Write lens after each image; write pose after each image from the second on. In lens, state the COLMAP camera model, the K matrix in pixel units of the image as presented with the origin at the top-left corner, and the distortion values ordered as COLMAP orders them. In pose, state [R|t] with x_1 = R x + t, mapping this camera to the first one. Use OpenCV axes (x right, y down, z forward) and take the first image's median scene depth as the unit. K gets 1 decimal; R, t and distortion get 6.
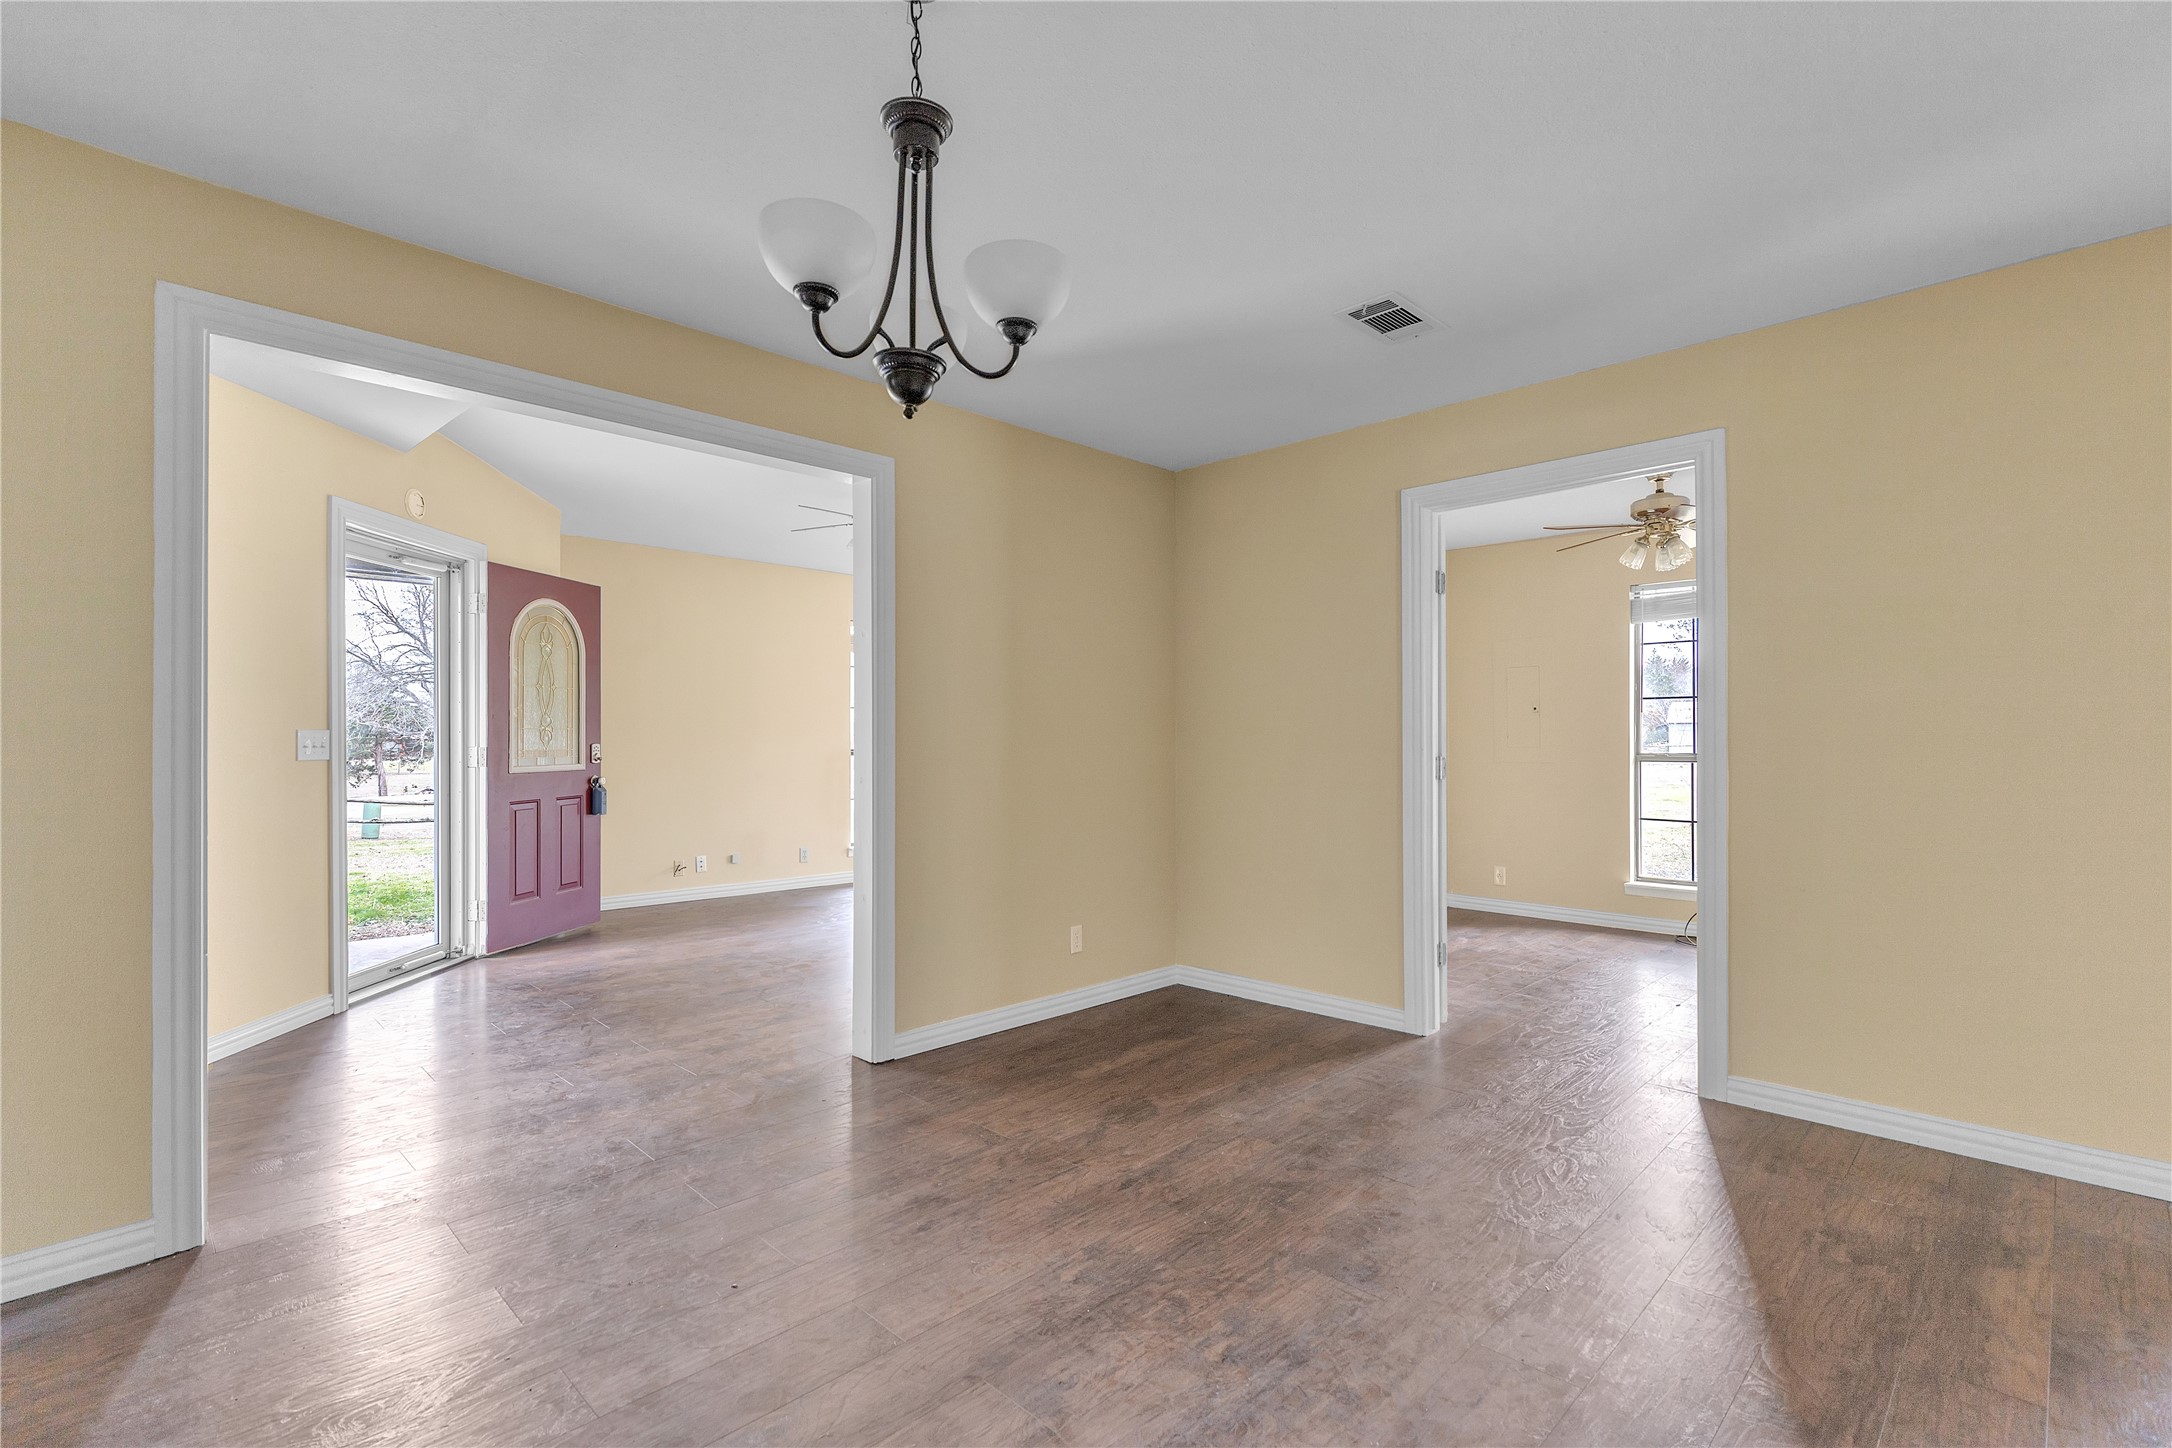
lens RADIAL K [[986.0, 0, 1100.5], [0, 986.0, 747.1], [0, 0, 1]] dist [0.005471, -0.001839]
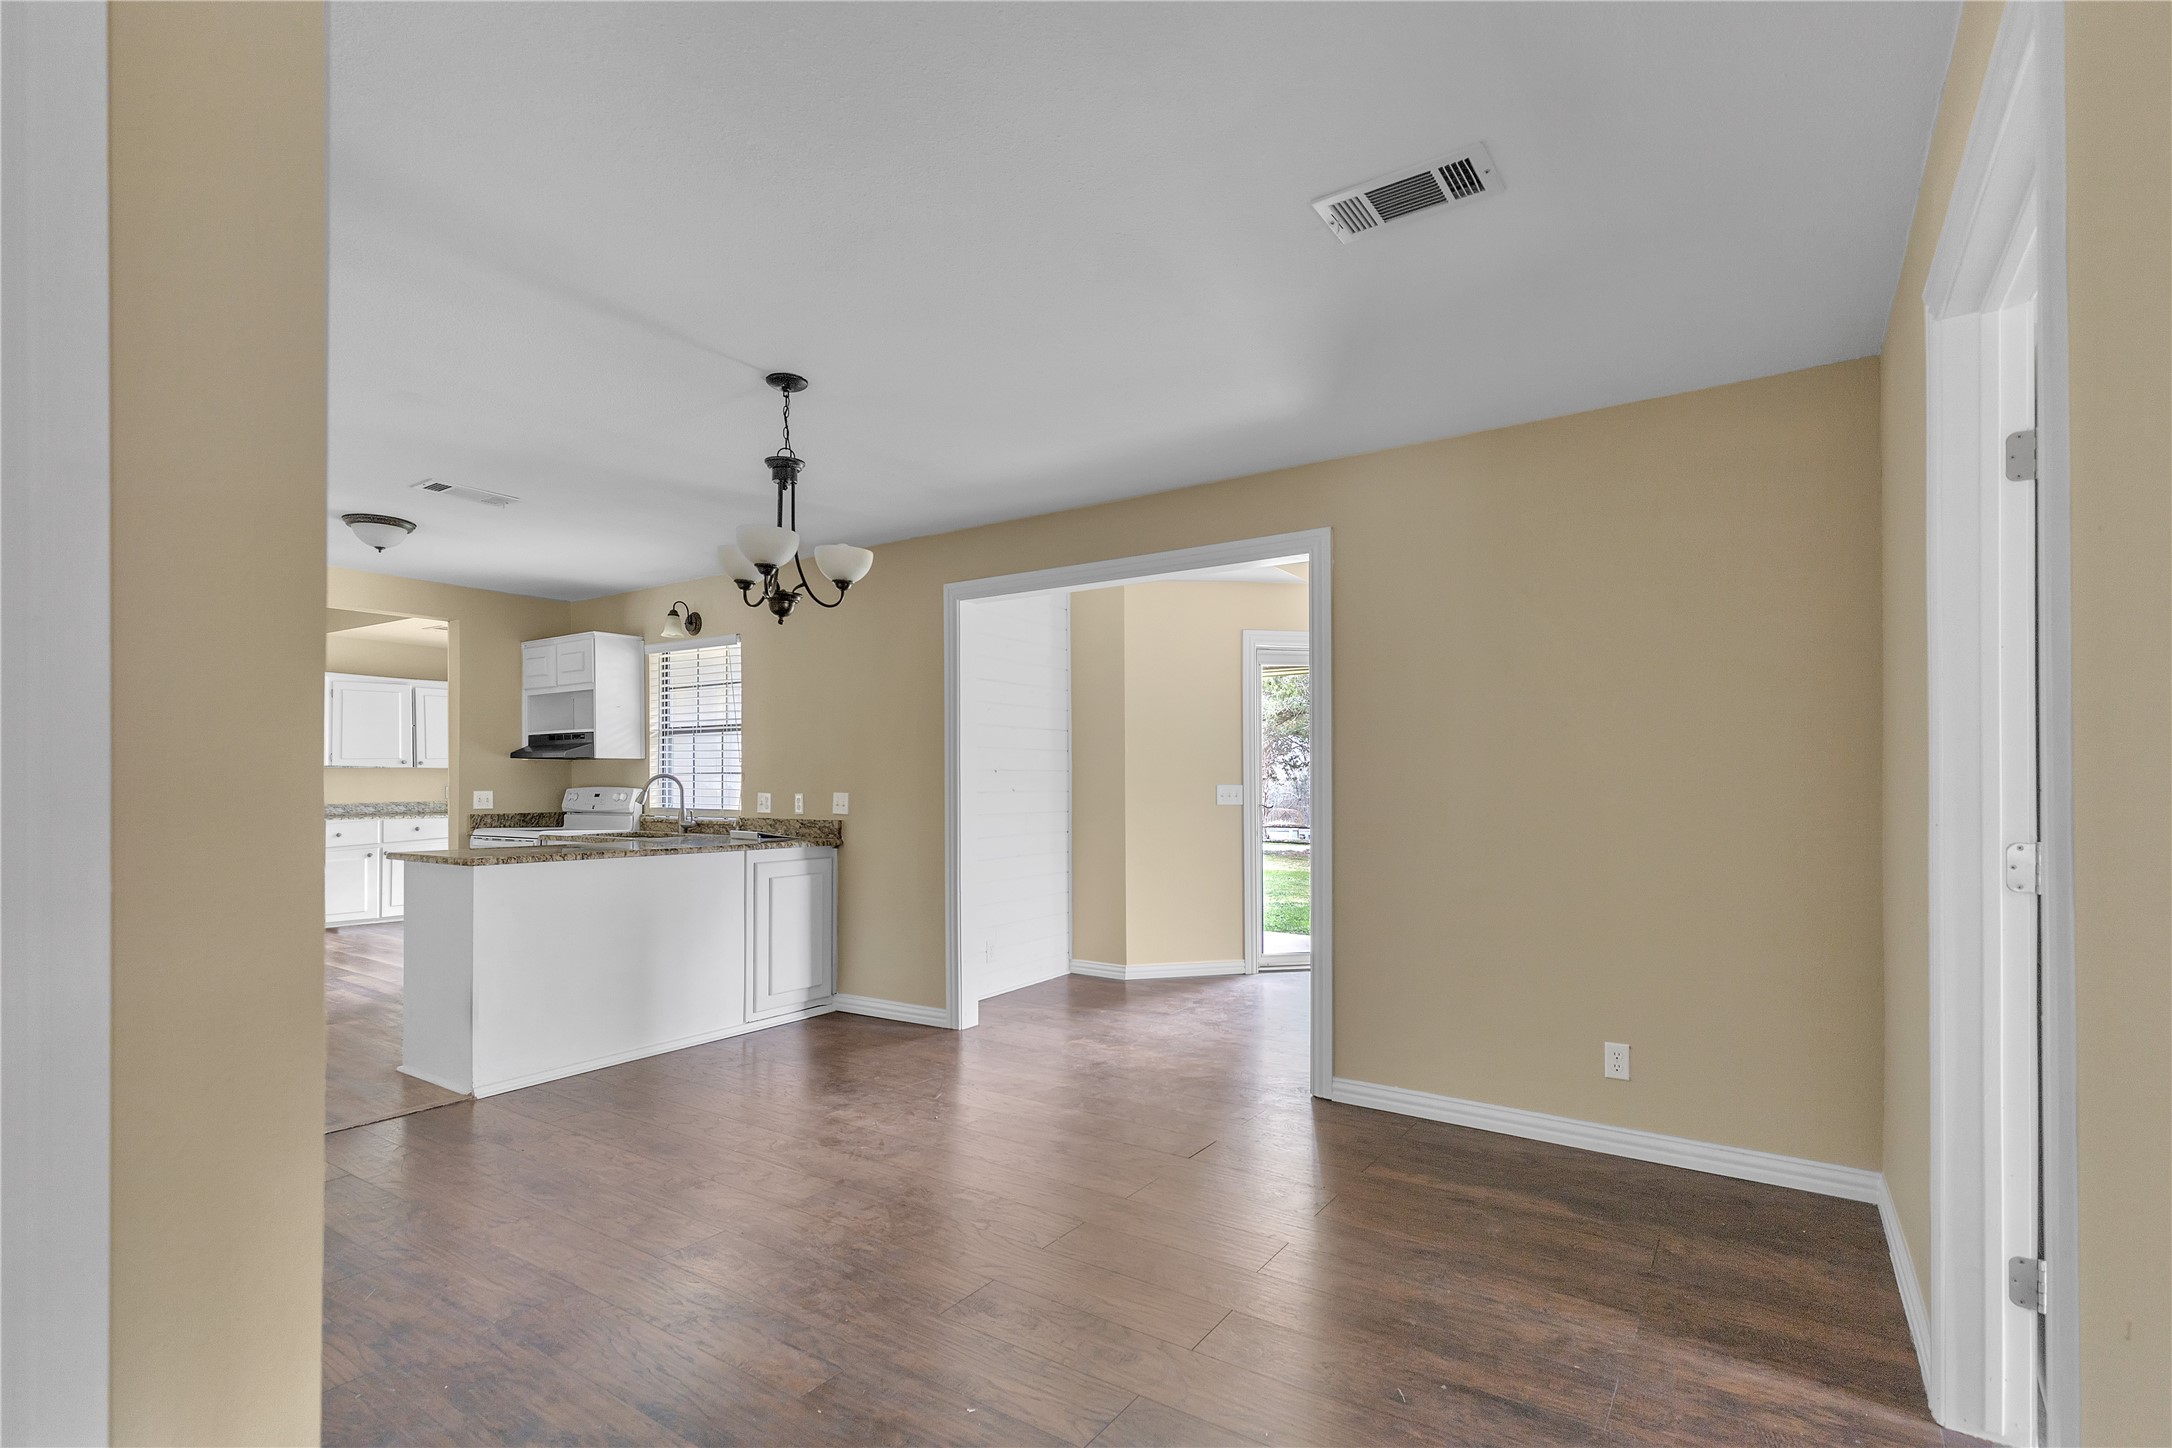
lens RADIAL K [[986.0, 0, 1037.6], [0, 986.0, 785.2], [0, 0, 1]] dist [0.005471, -0.001839]
pose [[0.167951, -0.001349, -0.985794, 0.717858], [-0.009457, 0.999951, -0.002979, -0.010083], [0.985750, 0.009823, 0.167930, 0.480755]]
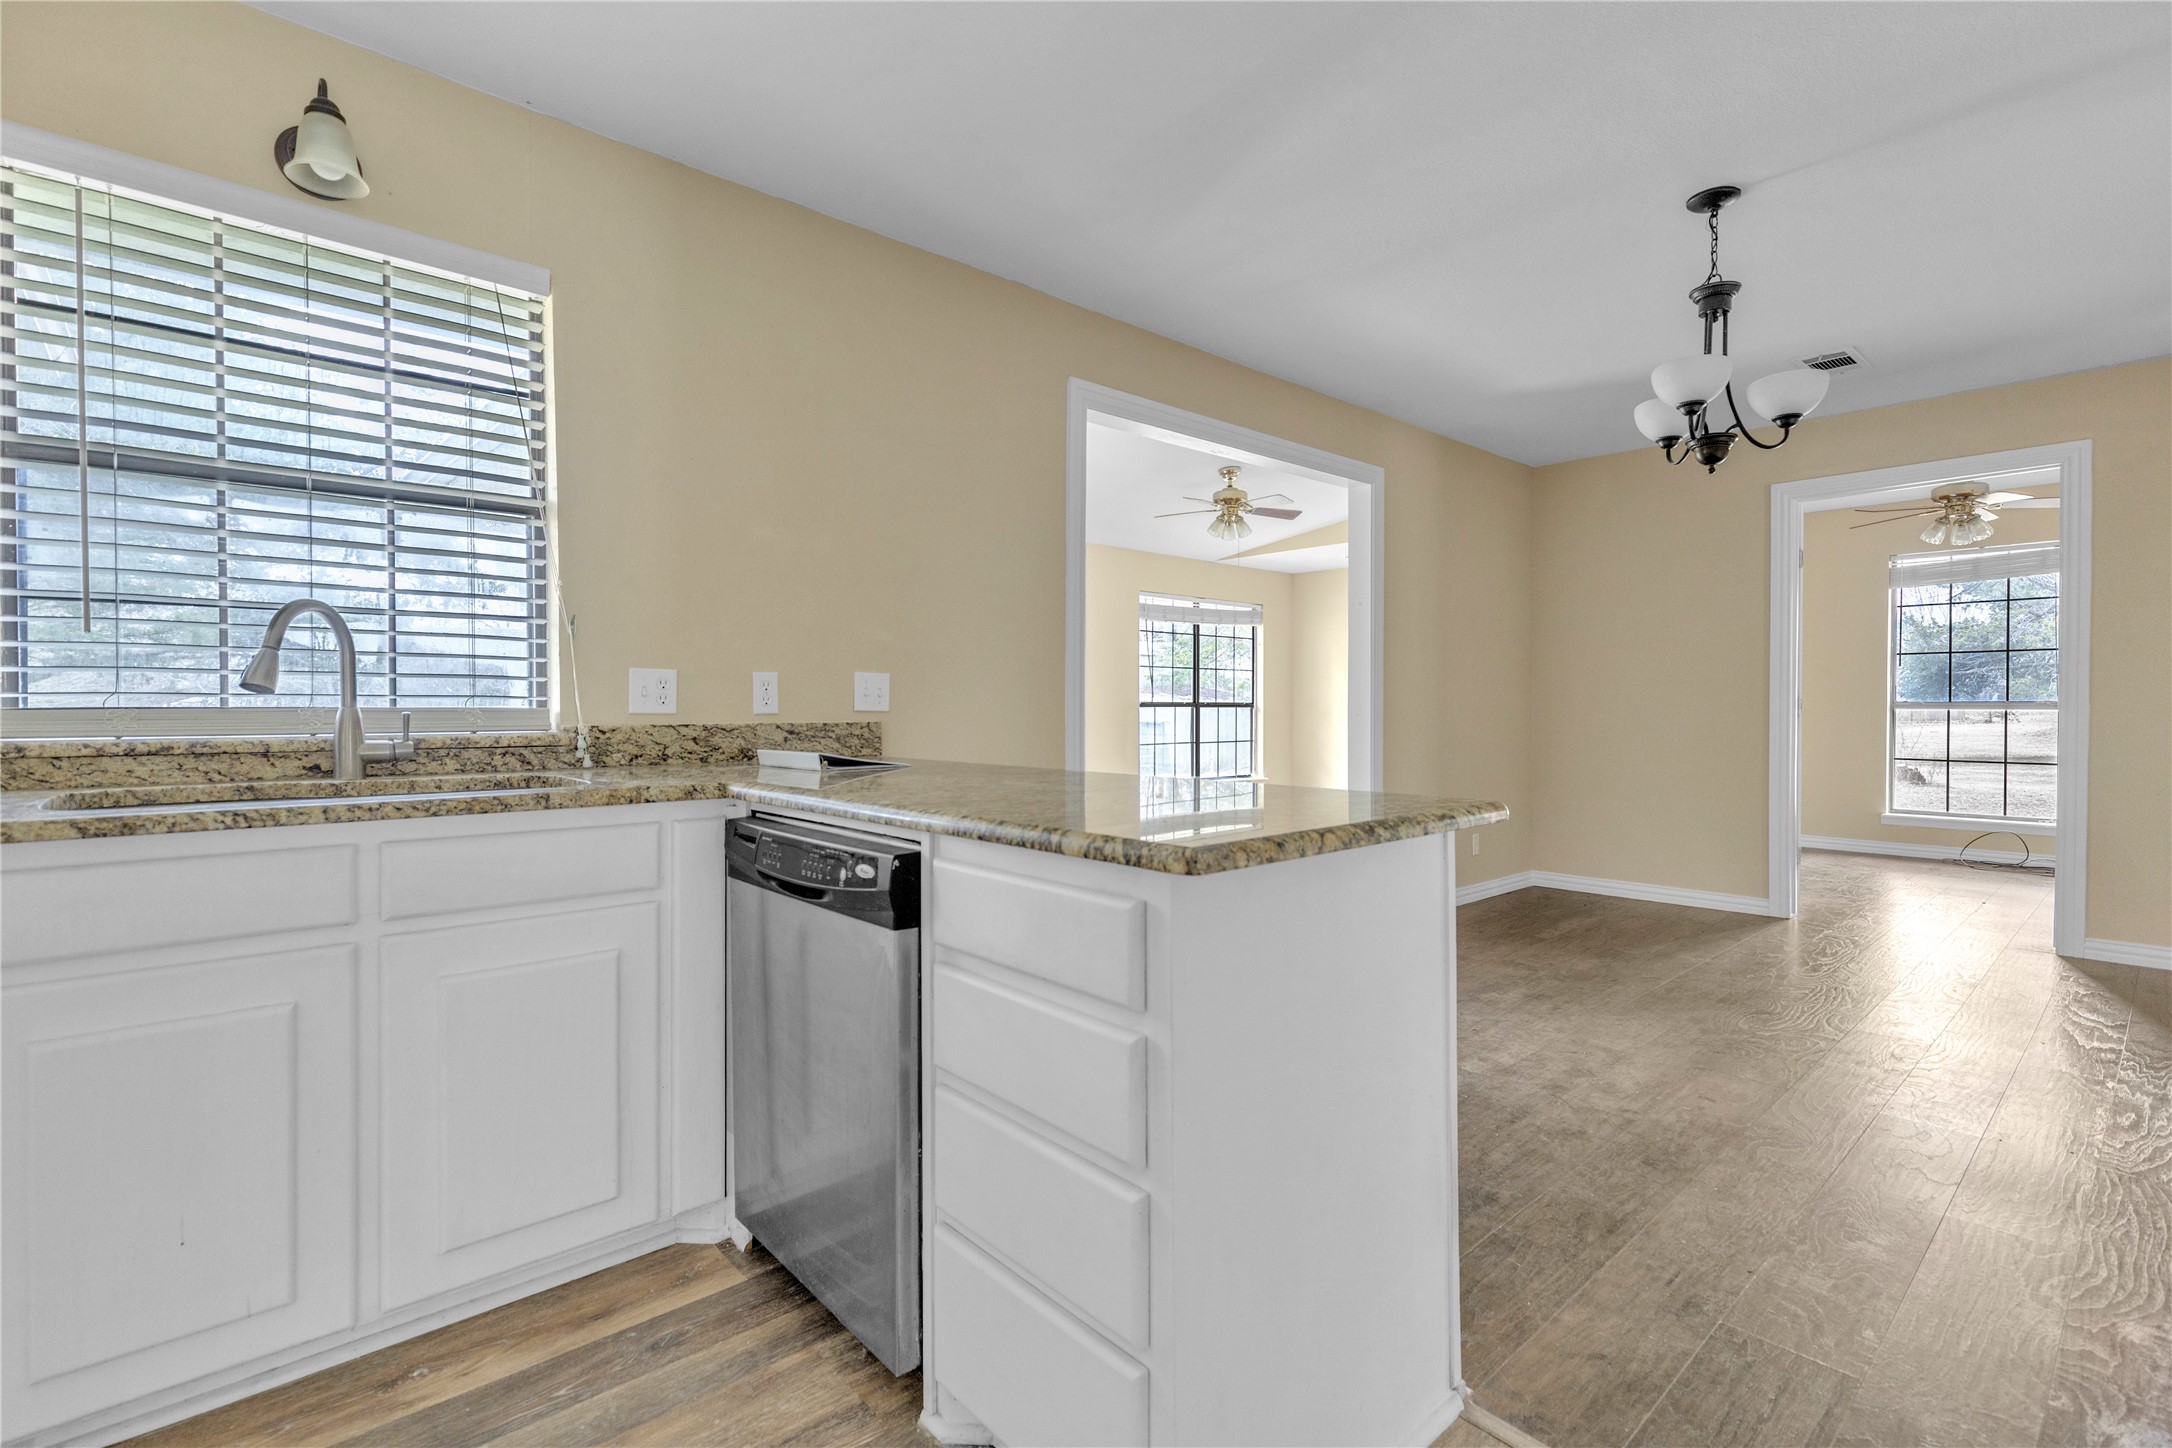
lens RADIAL K [[986.0, 0, 1075.4], [0, 986.0, 723.0], [0, 0, 1]] dist [0.005471, -0.001839]
pose [[0.997841, 0.002106, -0.065645, -0.479149], [-0.001417, 0.999943, 0.010539, 0.029503], [0.065664, -0.010423, 0.997787, -0.305006]]
